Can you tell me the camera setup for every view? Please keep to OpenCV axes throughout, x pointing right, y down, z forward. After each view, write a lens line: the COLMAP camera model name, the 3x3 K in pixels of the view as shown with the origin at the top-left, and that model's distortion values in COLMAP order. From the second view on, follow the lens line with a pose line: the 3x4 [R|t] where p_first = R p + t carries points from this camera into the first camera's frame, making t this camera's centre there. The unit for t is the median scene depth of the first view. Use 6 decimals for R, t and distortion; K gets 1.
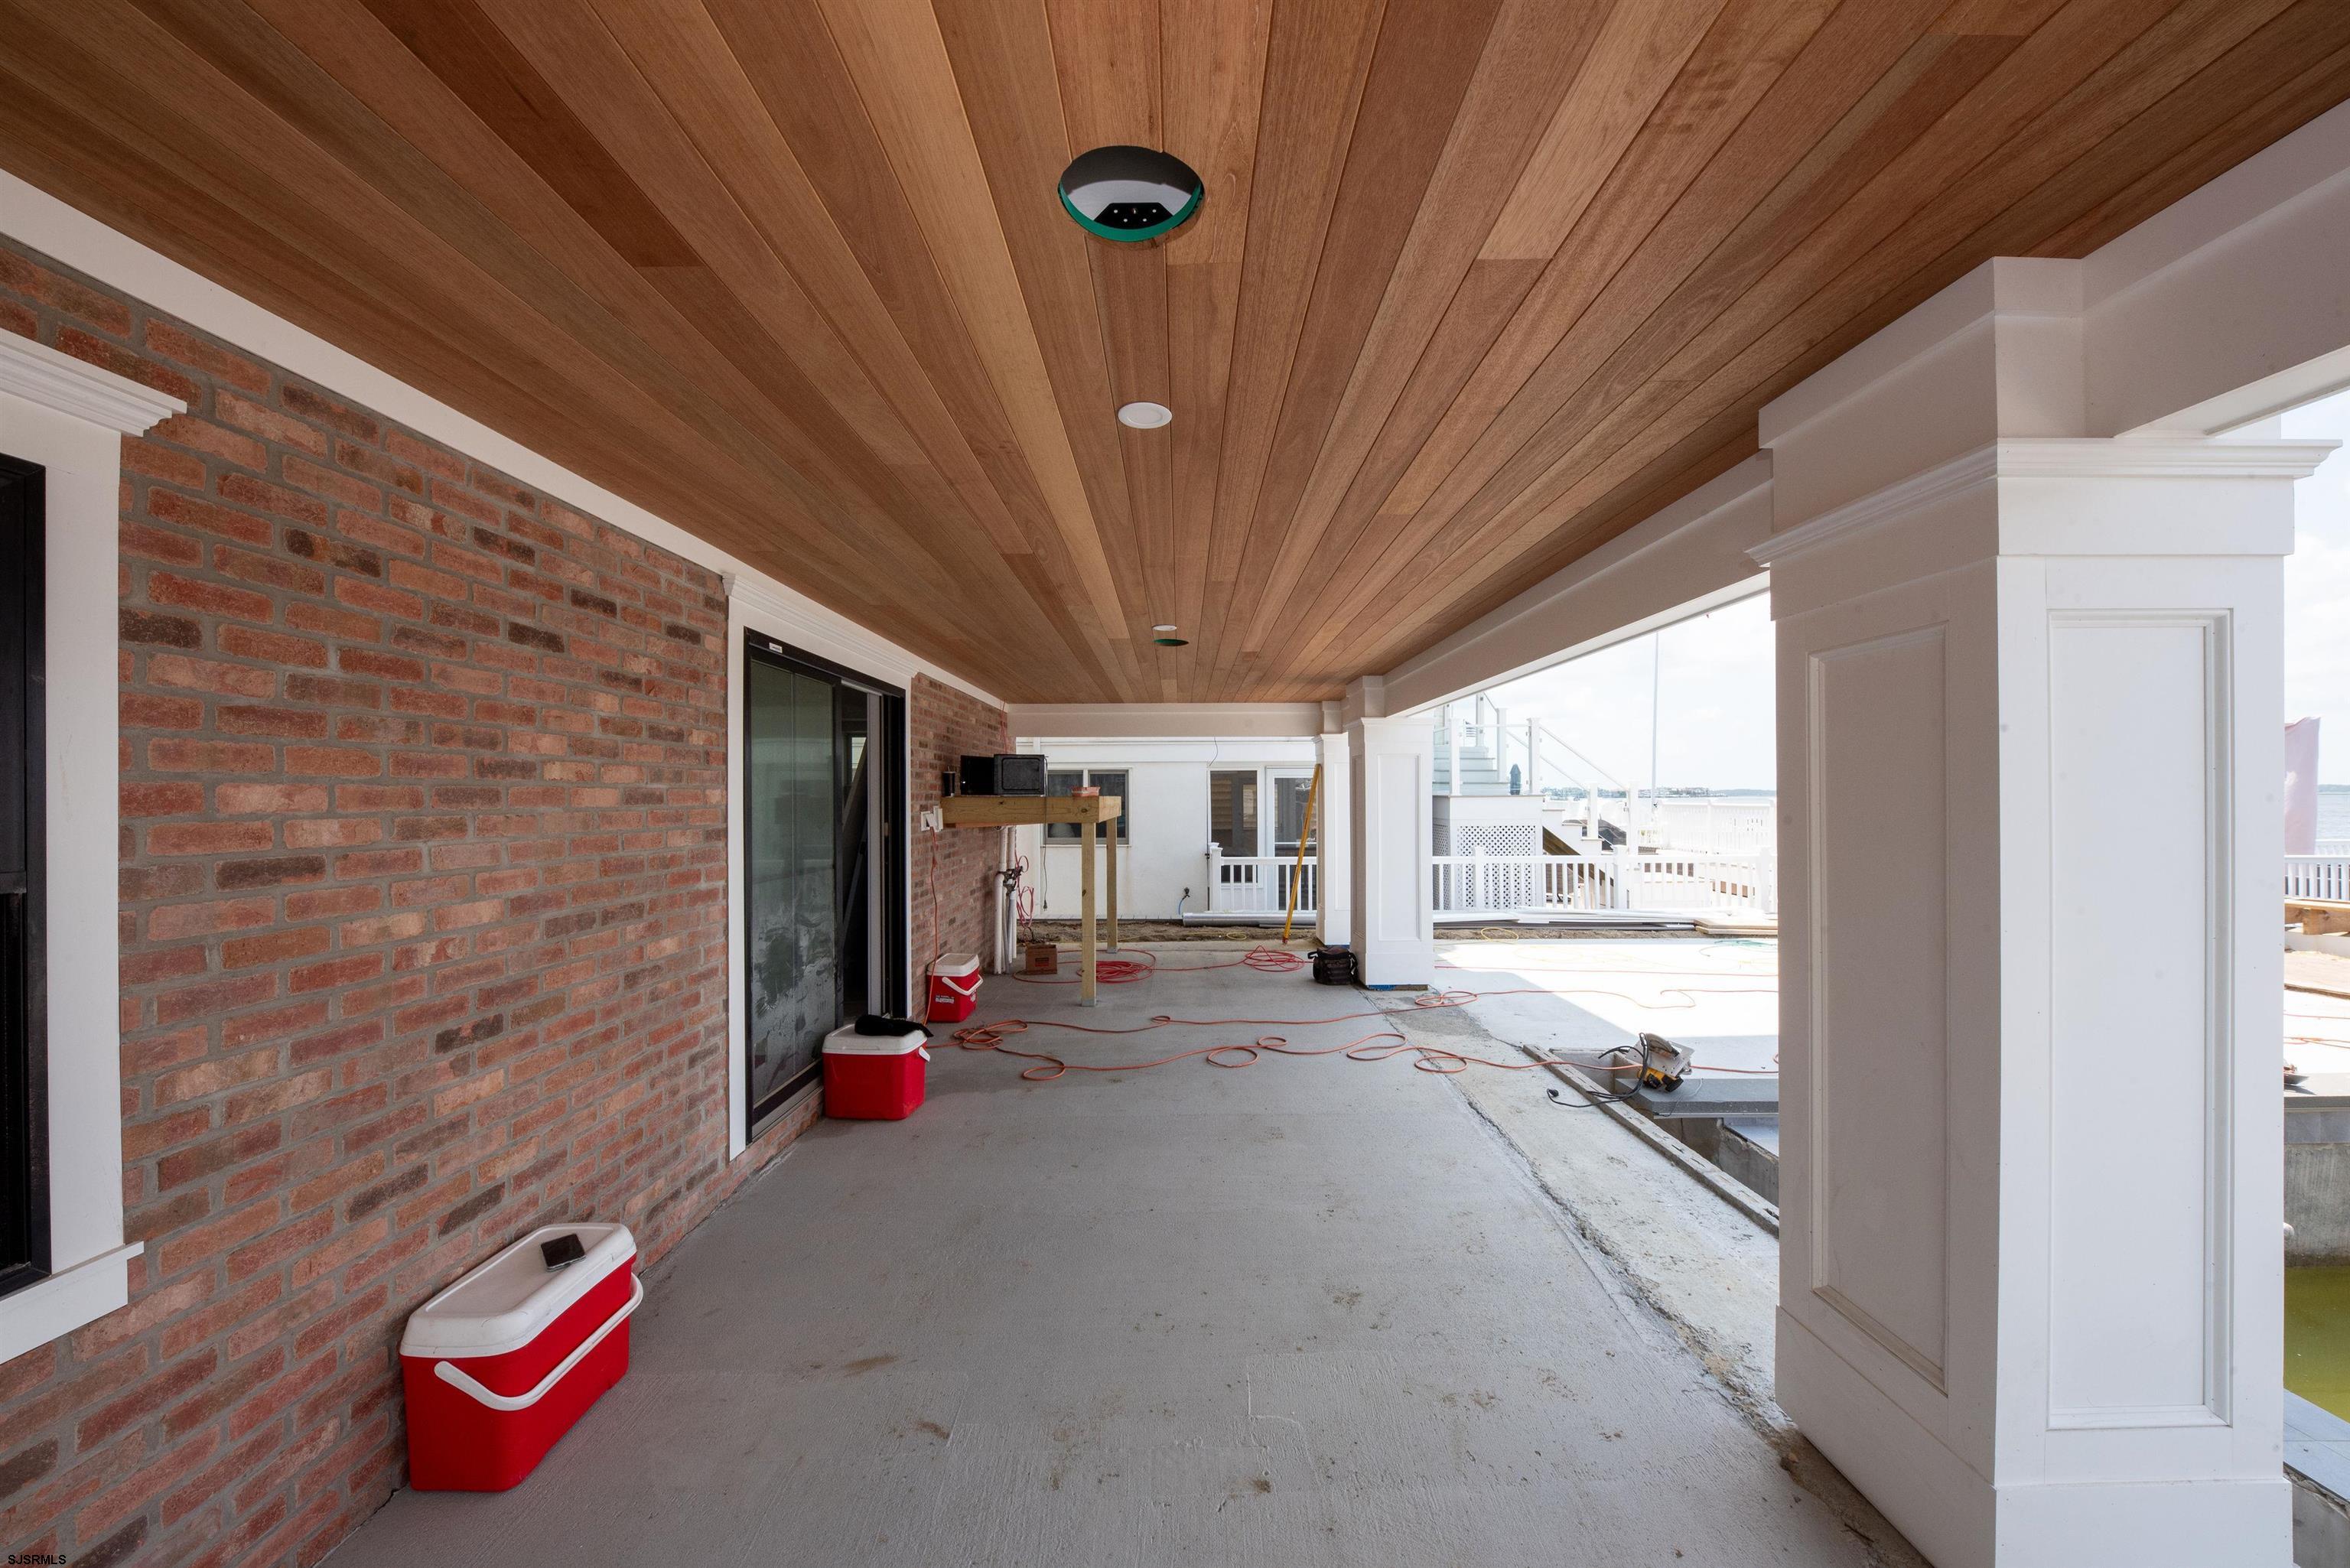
lens RADIAL K [[812.3, 0, 1169.0], [0, 812.3, 784.5], [0, 0, 1]] dist [0.006149, -0.003786]
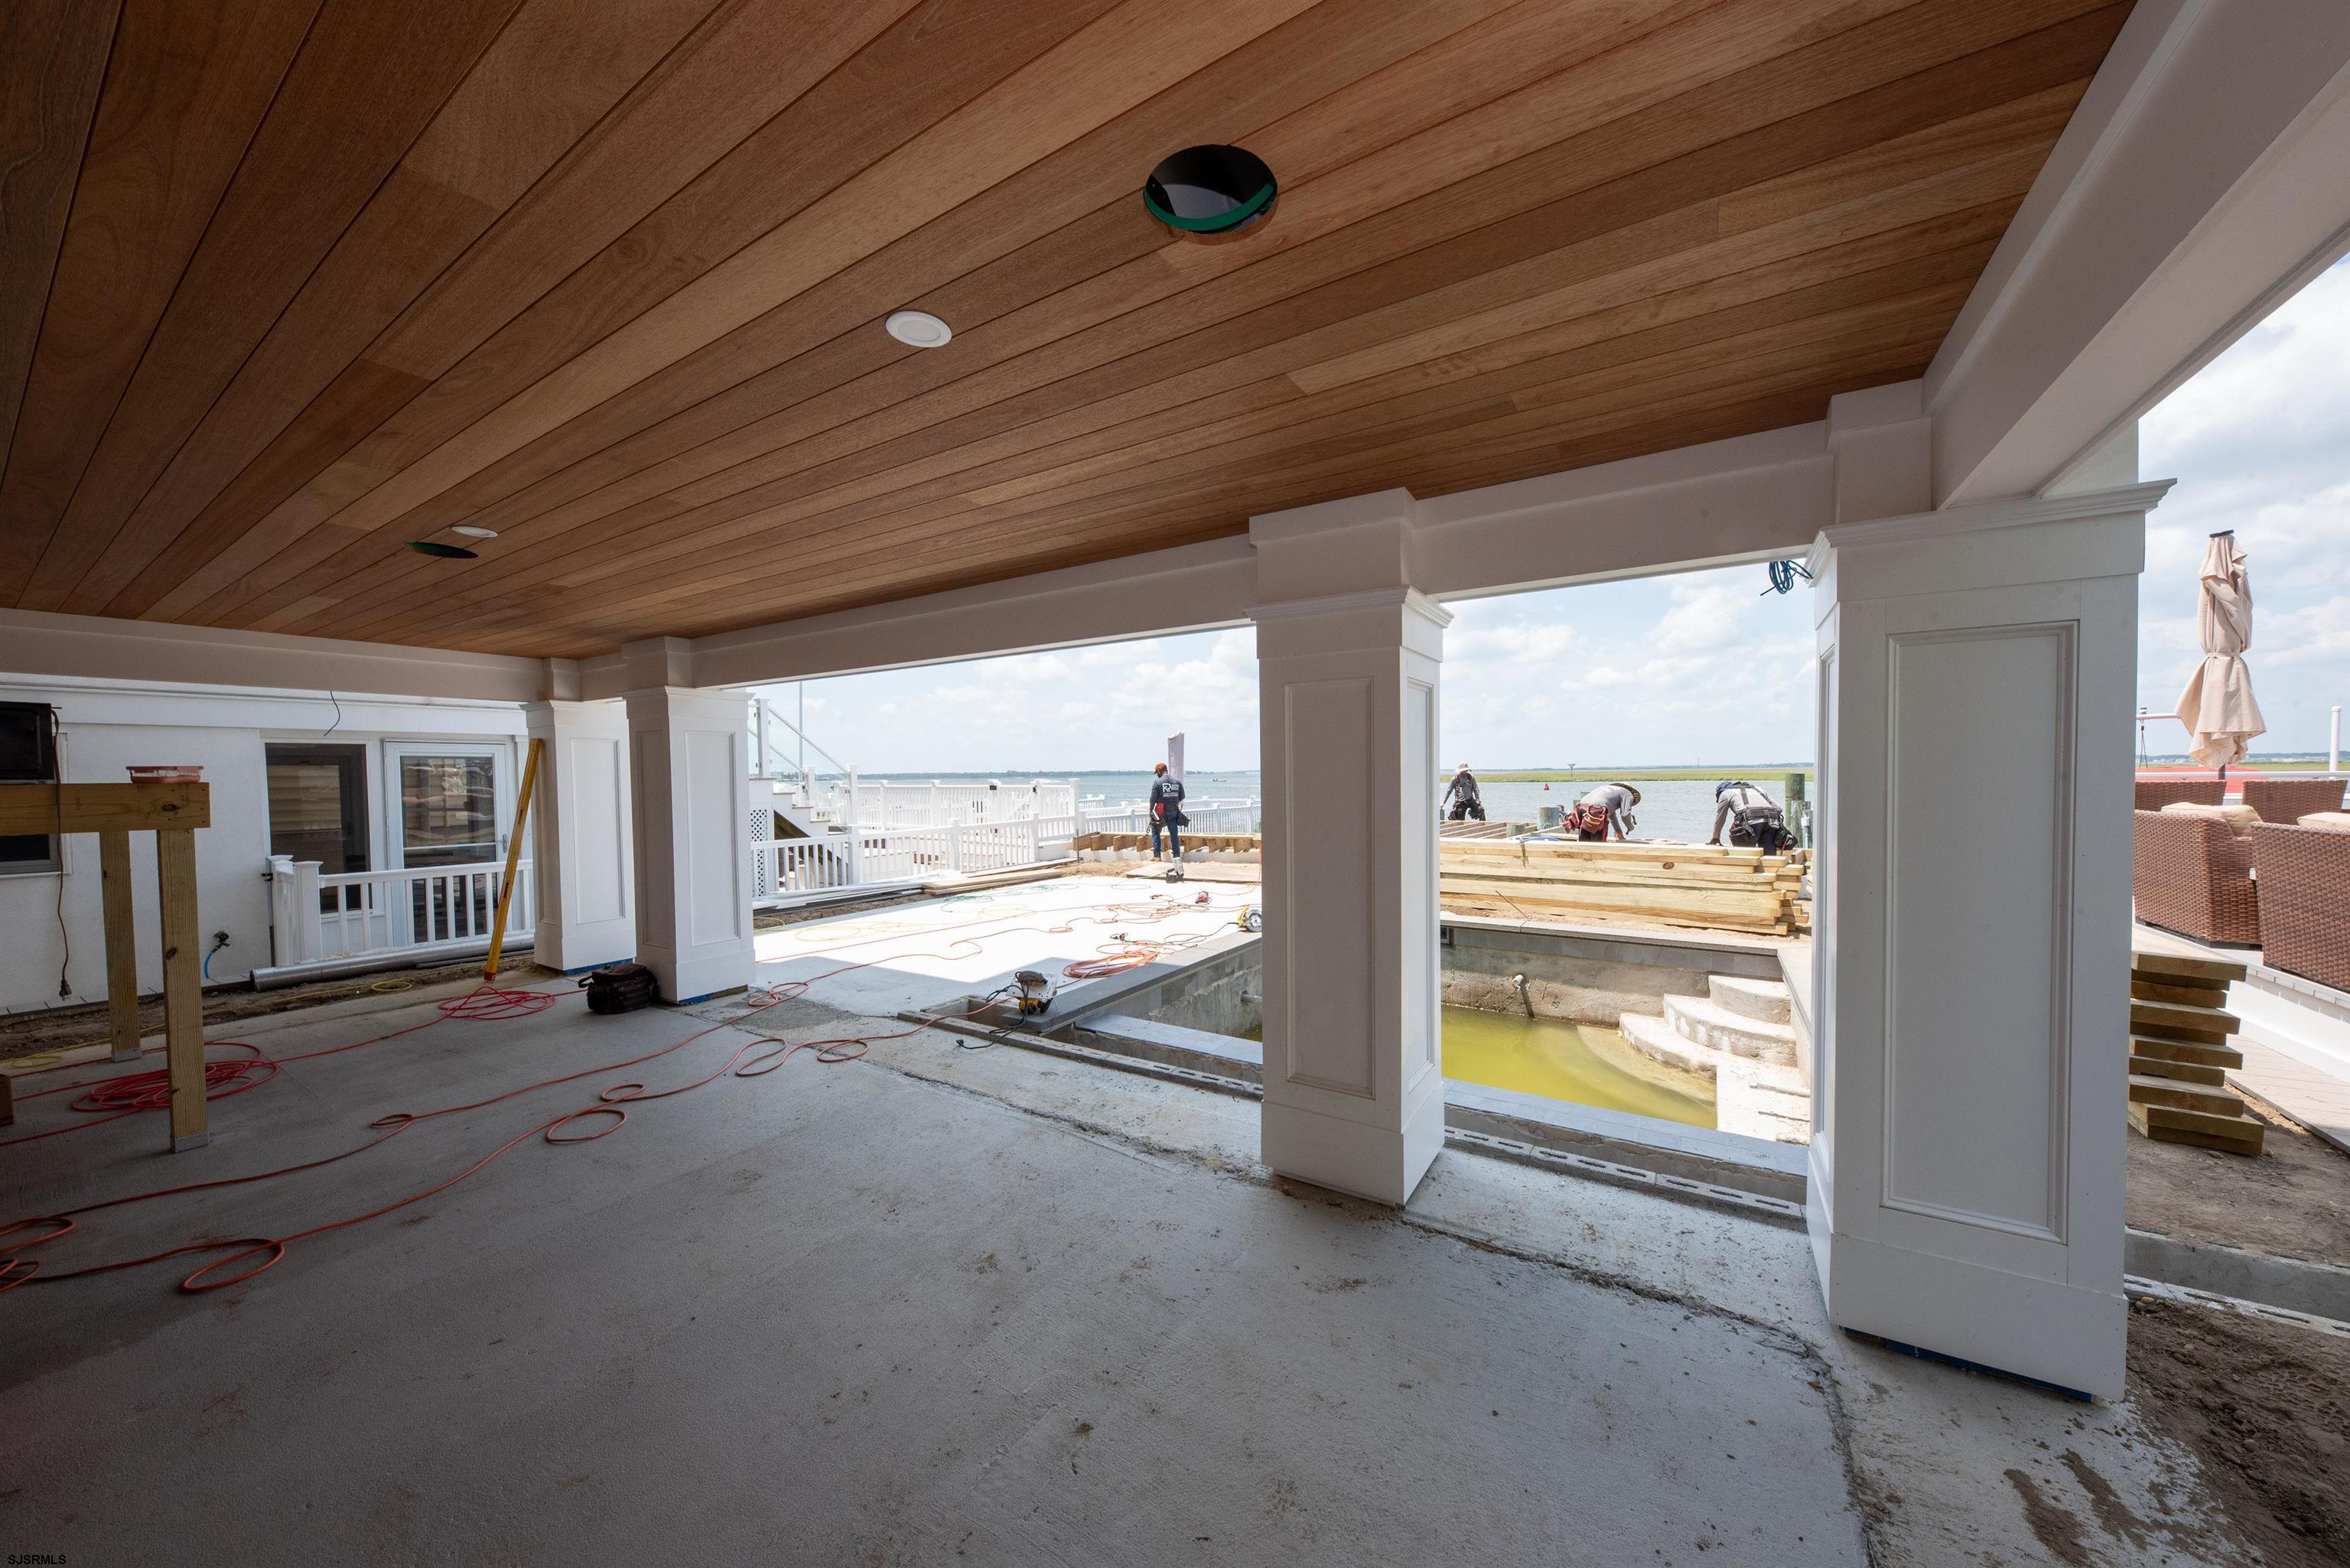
lens RADIAL K [[812.3, 0, 1187.6], [0, 812.3, 786.5], [0, 0, 1]] dist [0.006149, -0.003786]
pose [[0.520965, -0.012500, 0.853486, -0.268139], [-0.005499, 0.999823, 0.017999, 0.004426], [-0.853560, -0.014070, 0.520804, 0.133172]]
